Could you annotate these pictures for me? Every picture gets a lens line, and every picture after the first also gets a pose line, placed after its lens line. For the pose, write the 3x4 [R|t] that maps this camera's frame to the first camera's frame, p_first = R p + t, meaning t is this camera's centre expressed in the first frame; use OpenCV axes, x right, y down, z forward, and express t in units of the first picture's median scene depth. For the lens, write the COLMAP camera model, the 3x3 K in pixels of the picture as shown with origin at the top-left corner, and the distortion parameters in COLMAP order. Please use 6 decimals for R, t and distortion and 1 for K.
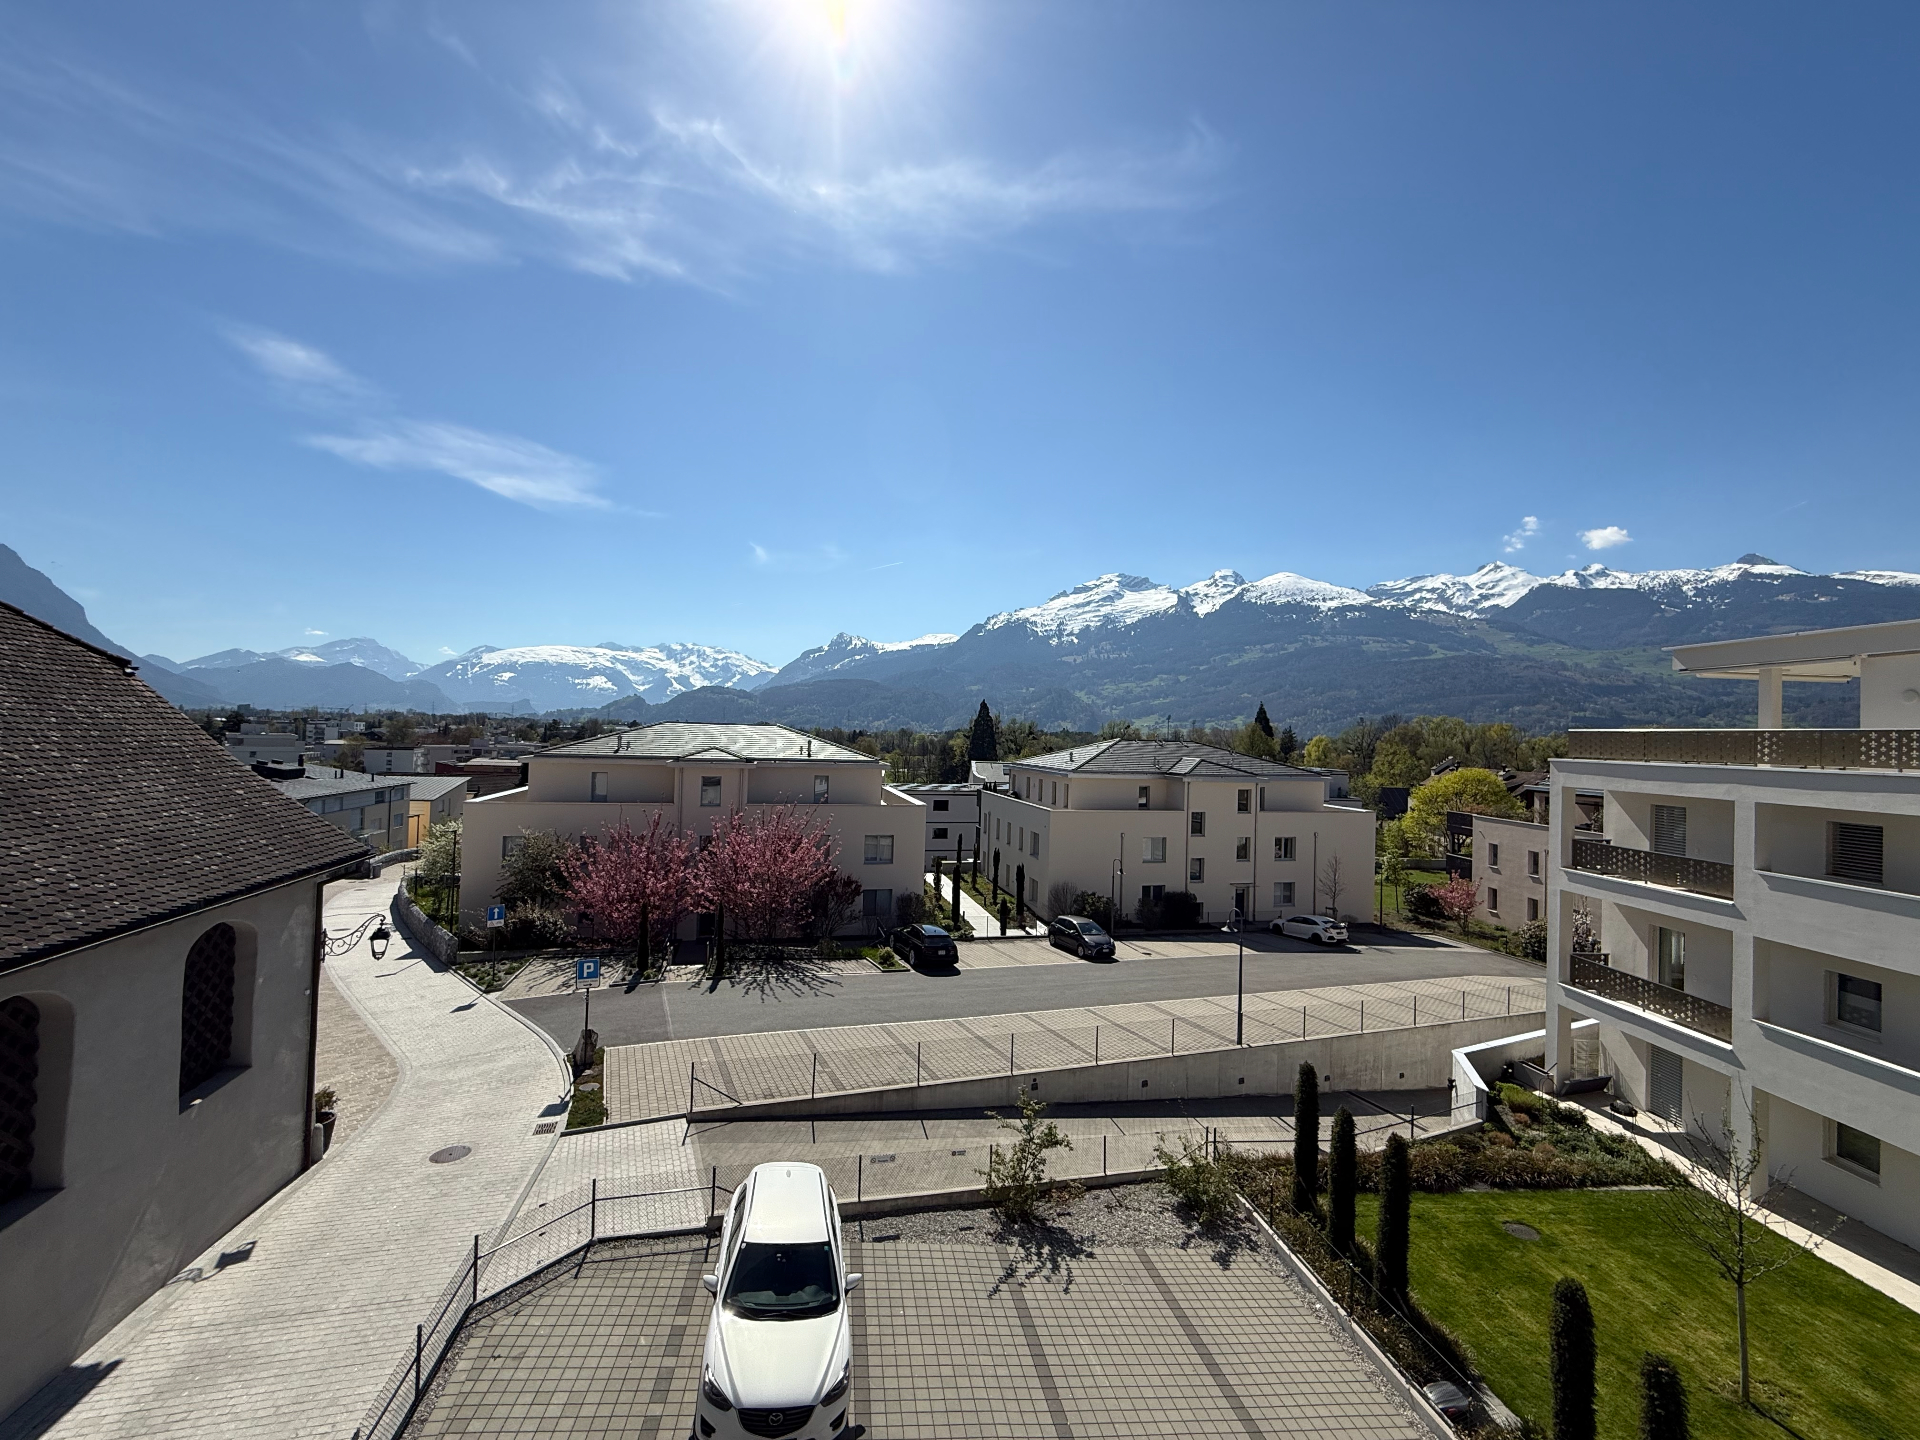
lens RADIAL K [[764.9, 0, 956.0], [0, 764.9, 721.8], [0, 0, 1]] dist [0.001508, -0.000206]
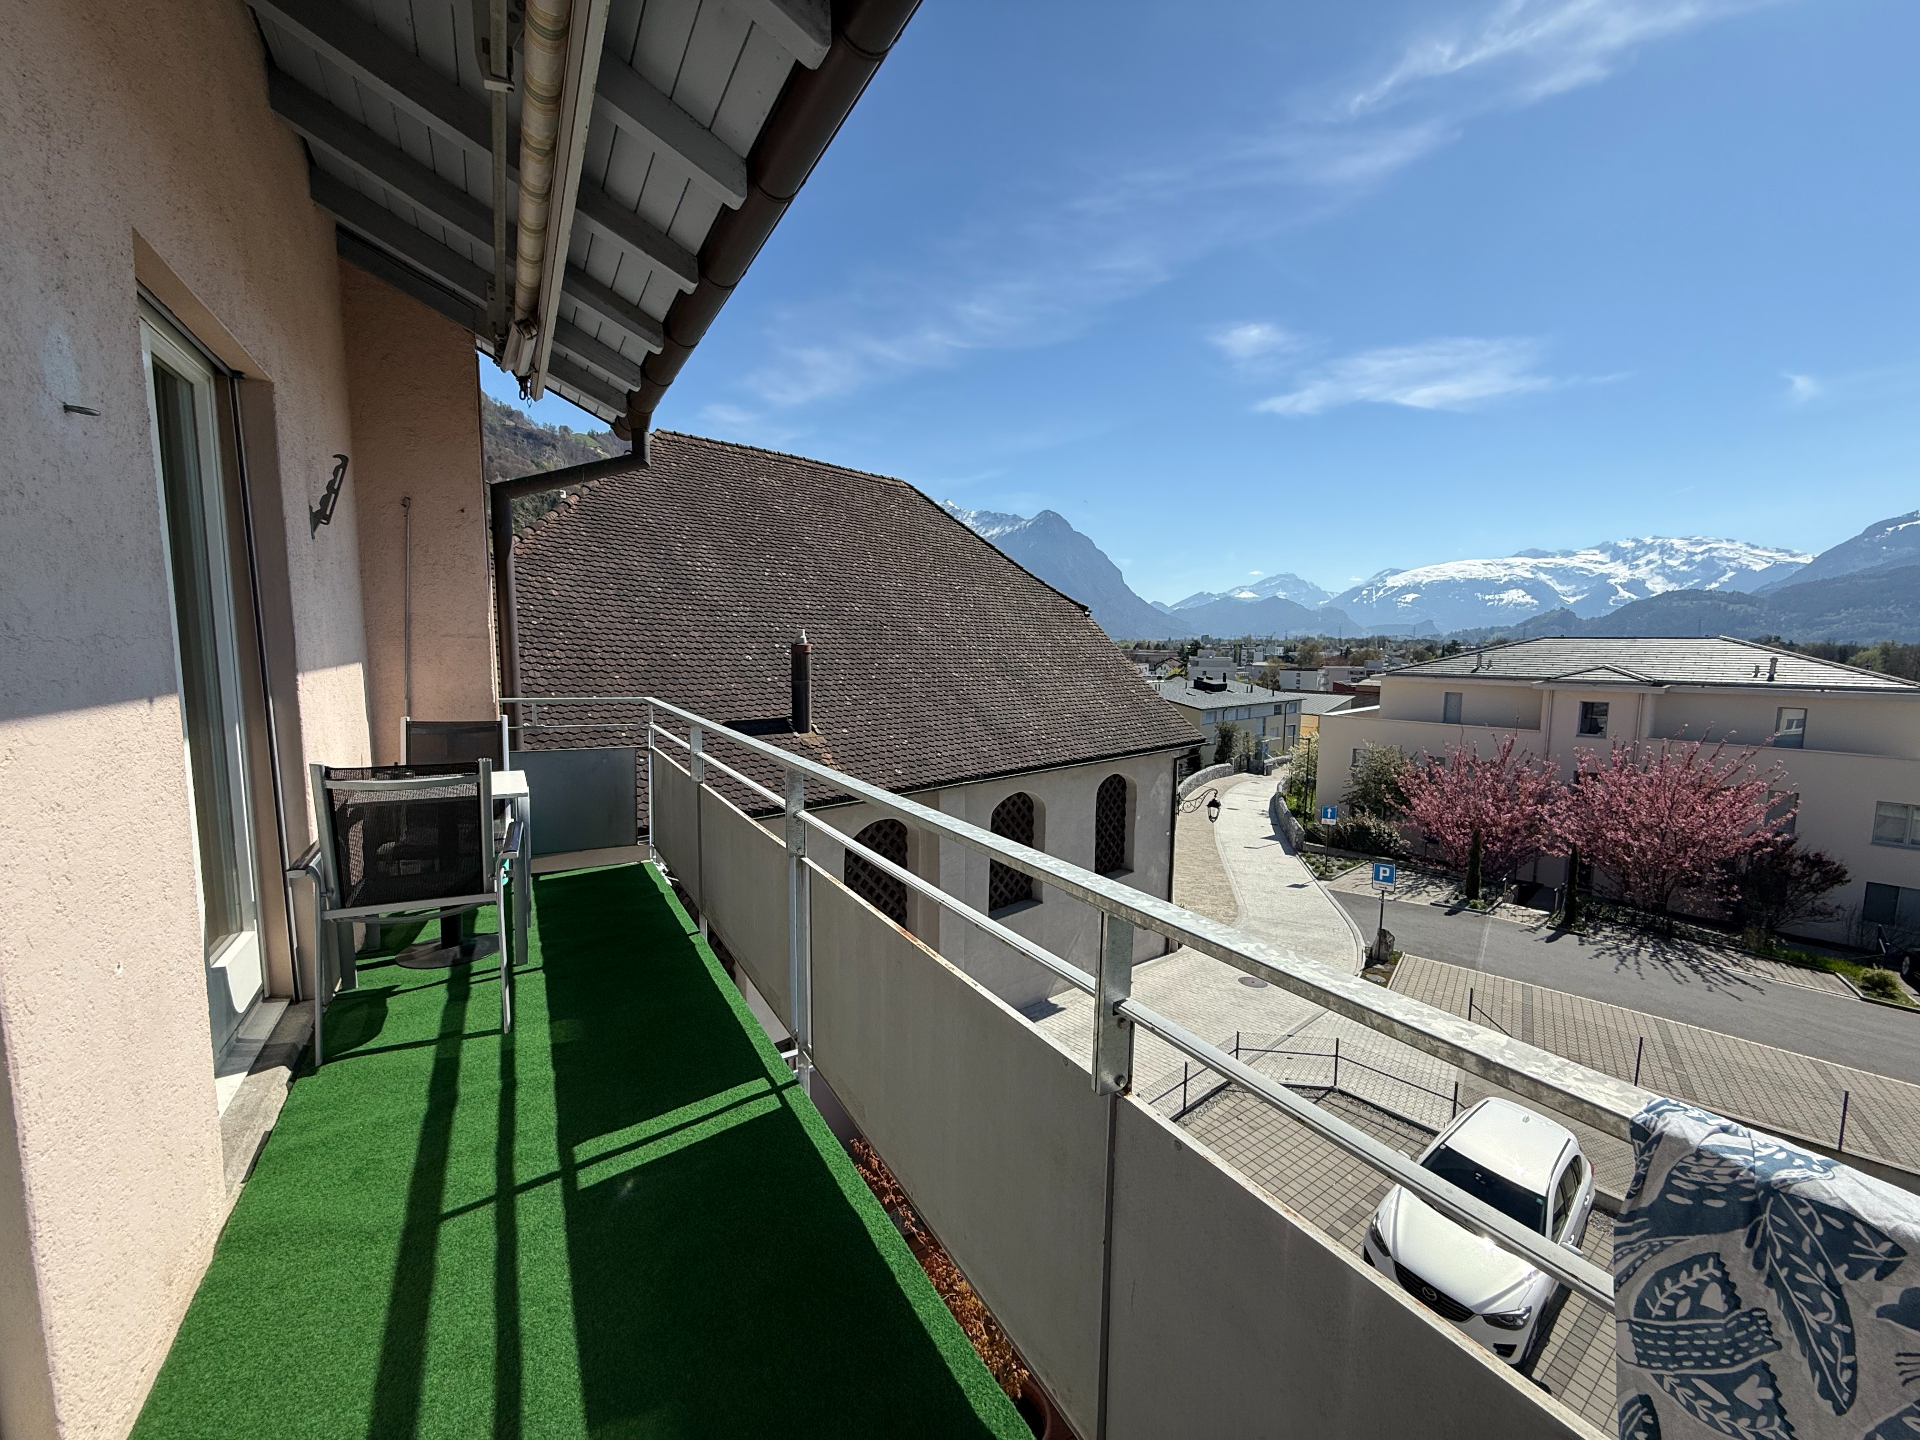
lens RADIAL K [[764.9, 0, 956.0], [0, 764.9, 721.8], [0, 0, 1]] dist [0.001508, -0.000206]
pose [[0.484539, 0.065840, -0.872289, 0.068069], [0.022605, 0.995888, 0.087726, 0.004496], [0.874478, -0.062225, 0.481058, -0.005601]]
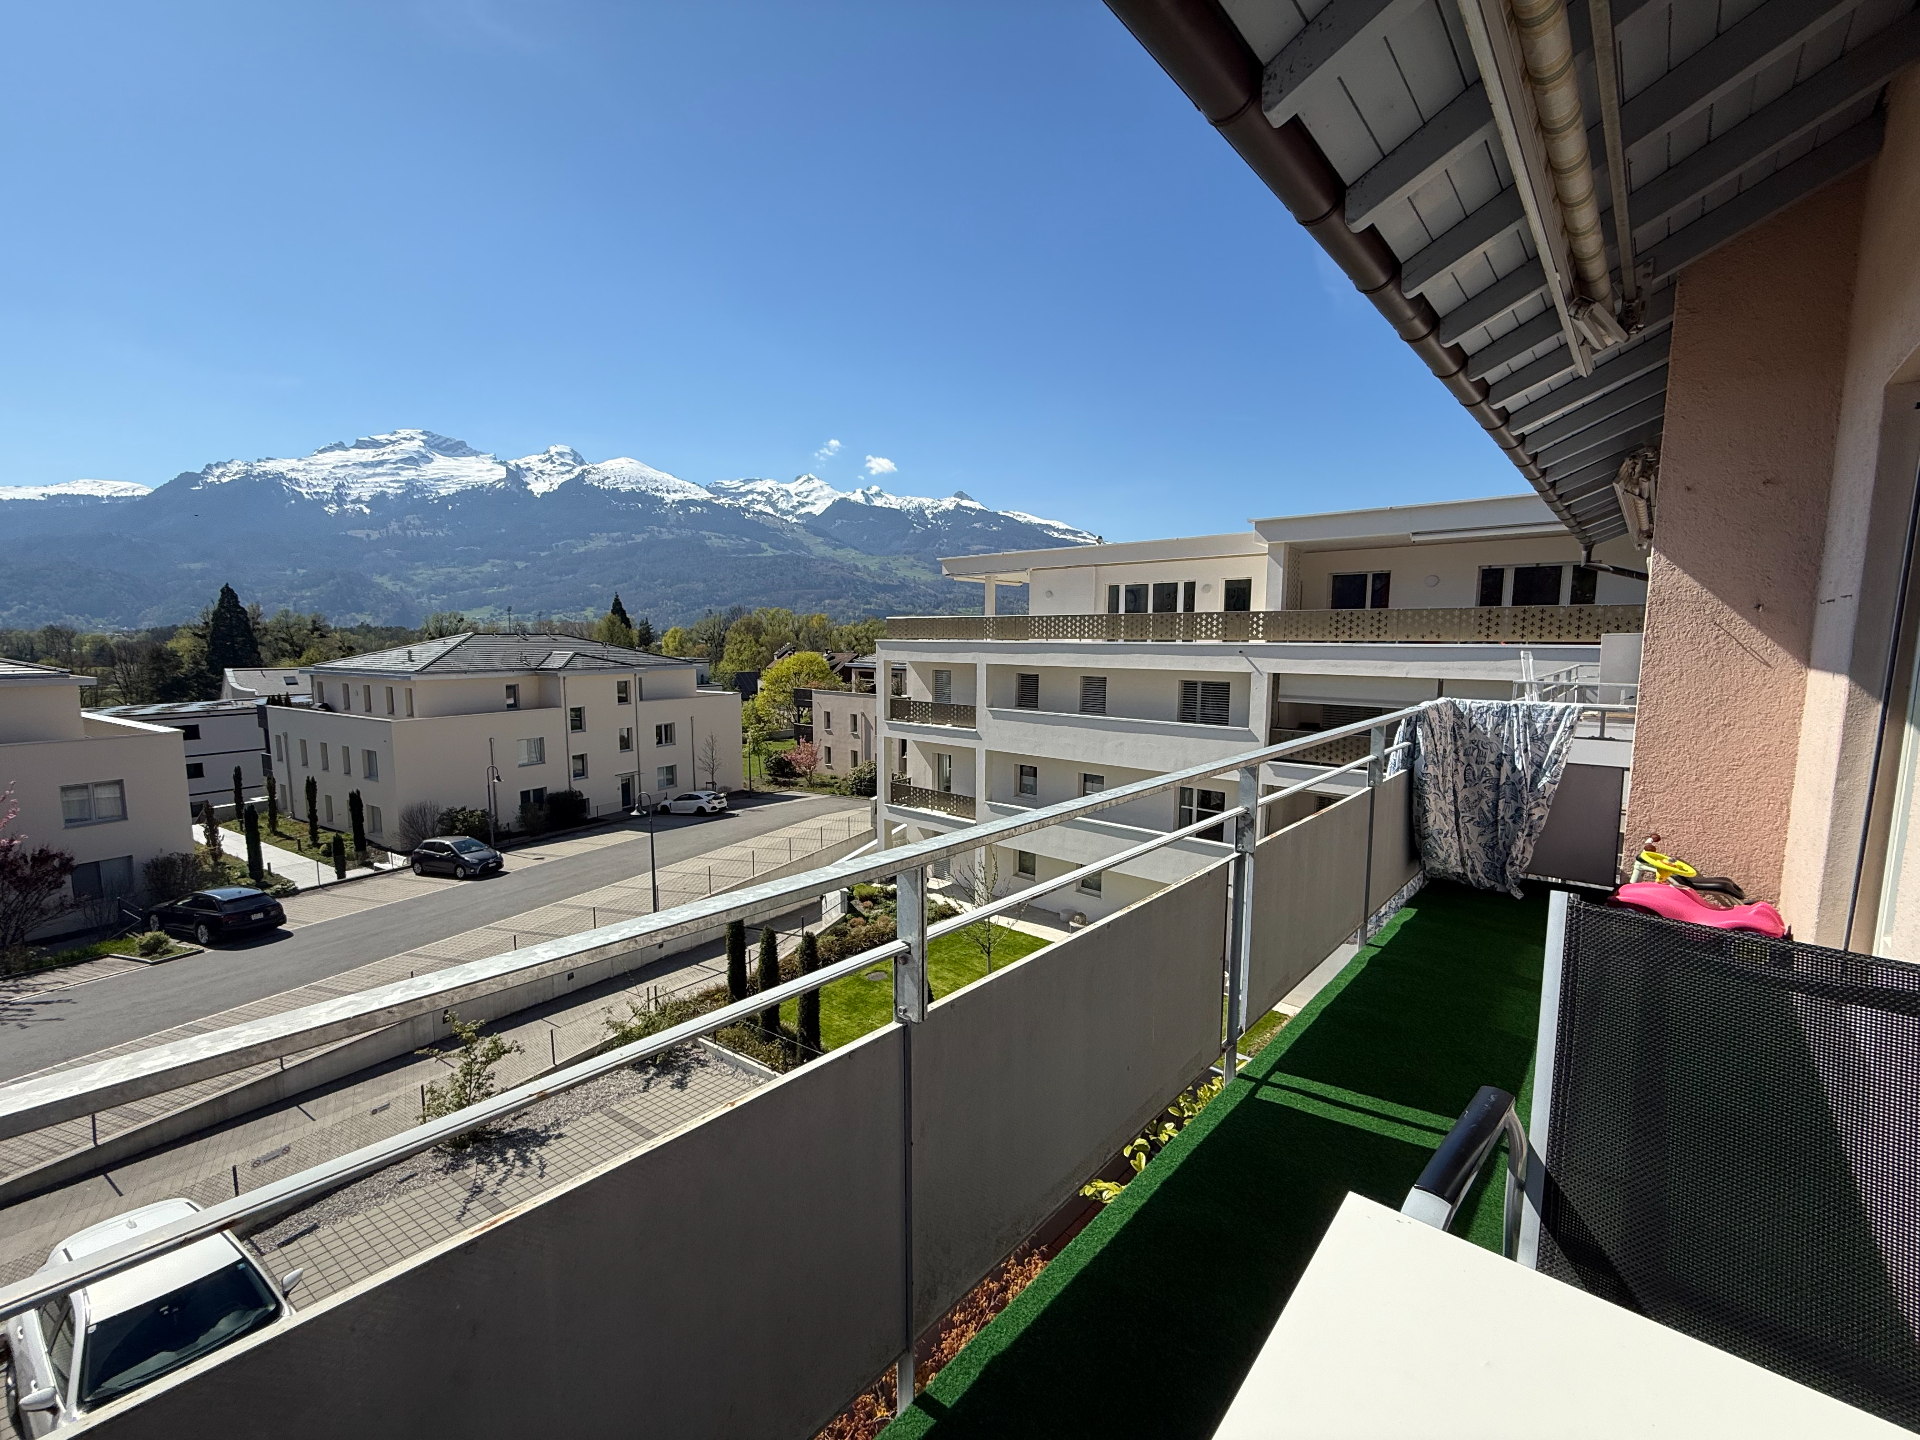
lens RADIAL K [[764.9, 0, 956.0], [0, 764.9, 721.8], [0, 0, 1]] dist [0.001508, -0.000206]
pose [[0.697938, -0.103562, 0.708631, -0.041516], [0.003311, 0.989945, 0.141413, 0.001327], [-0.716150, -0.096351, 0.691263, -0.012390]]
